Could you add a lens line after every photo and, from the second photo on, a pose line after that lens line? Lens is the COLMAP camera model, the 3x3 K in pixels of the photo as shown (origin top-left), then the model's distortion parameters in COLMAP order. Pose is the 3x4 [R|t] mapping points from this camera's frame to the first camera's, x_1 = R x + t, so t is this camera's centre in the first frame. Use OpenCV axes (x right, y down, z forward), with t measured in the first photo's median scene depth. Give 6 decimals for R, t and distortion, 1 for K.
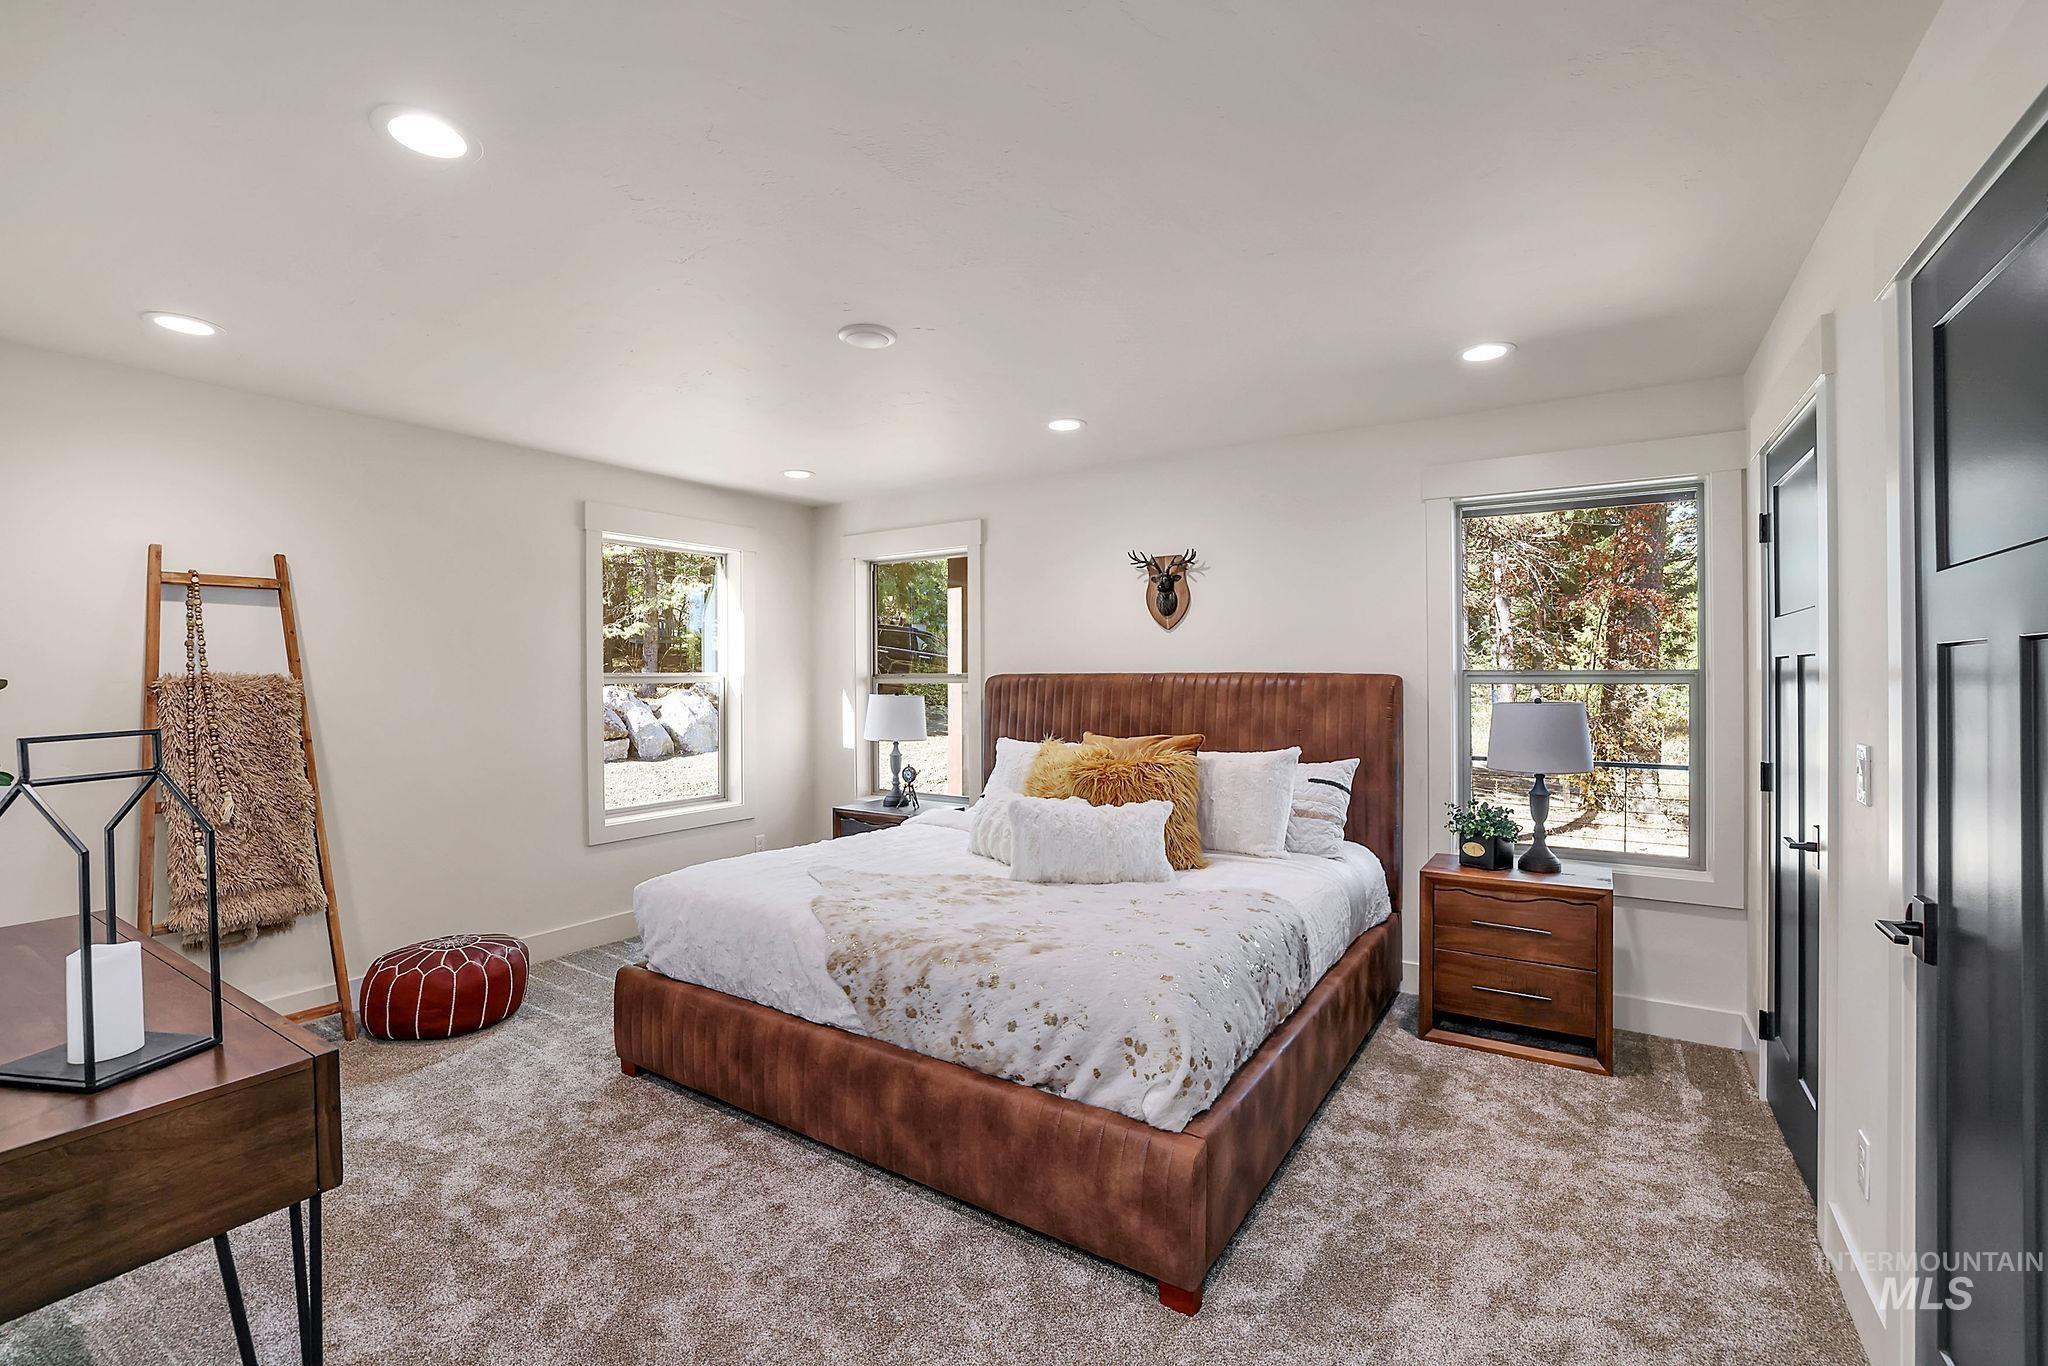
lens RADIAL K [[876.6, 0, 1030.9], [0, 876.6, 676.3], [0, 0, 1]] dist [-0.021486, 0.000153]
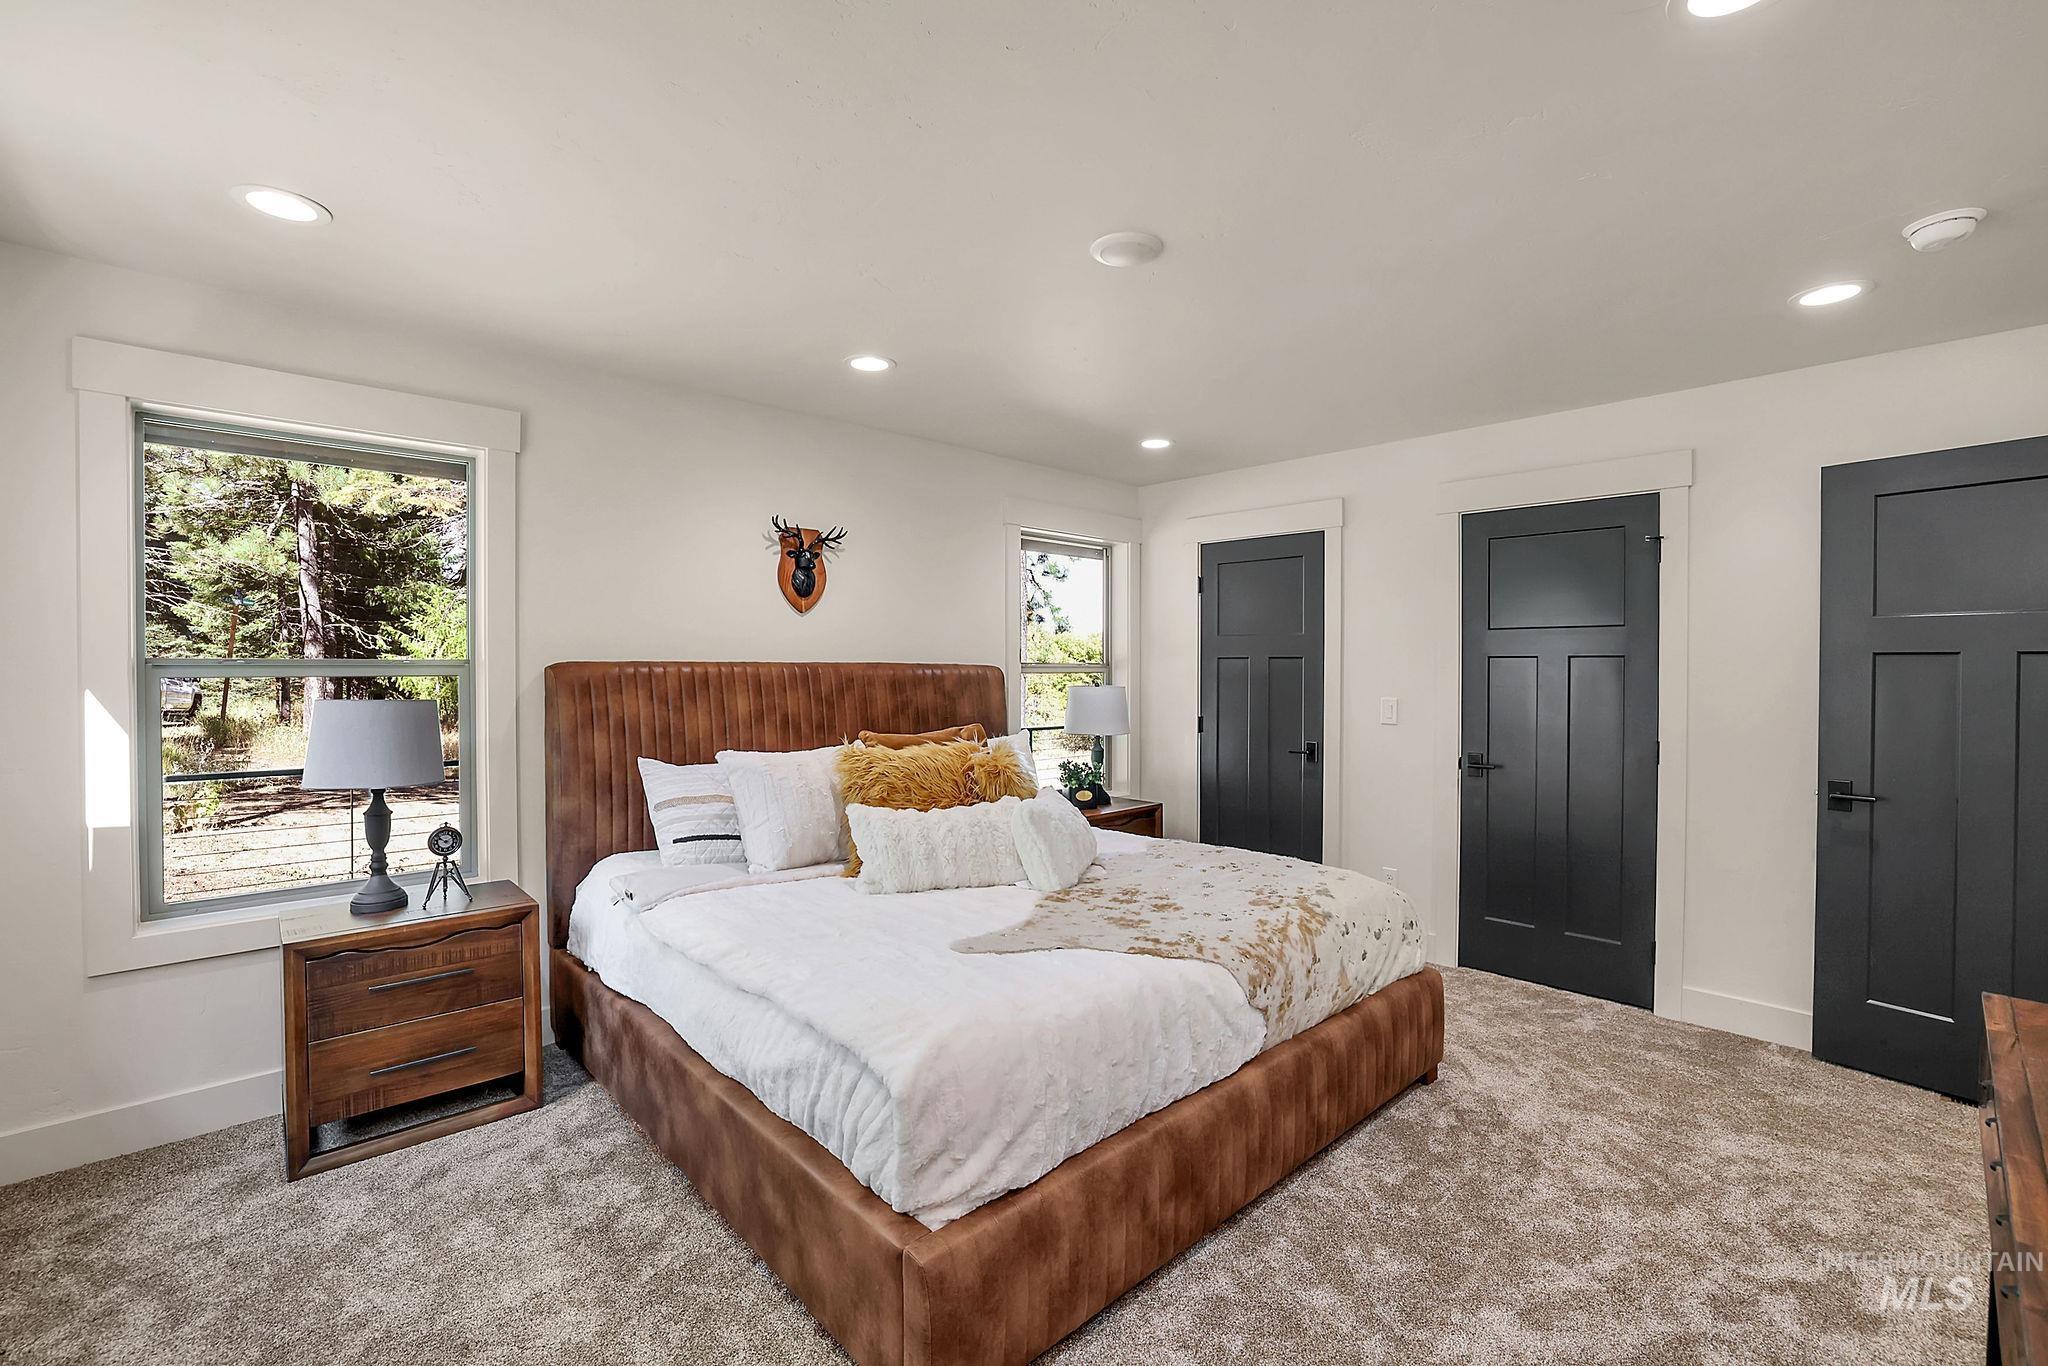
lens RADIAL K [[876.6, 0, 1025.0], [0, 876.6, 687.3], [0, 0, 1]] dist [-0.021486, 0.000153]
pose [[0.243831, -0.019178, 0.969628, -0.646823], [-0.002759, 0.999787, 0.020468, 0.002717], [-0.969814, -0.007666, 0.243726, 0.577987]]
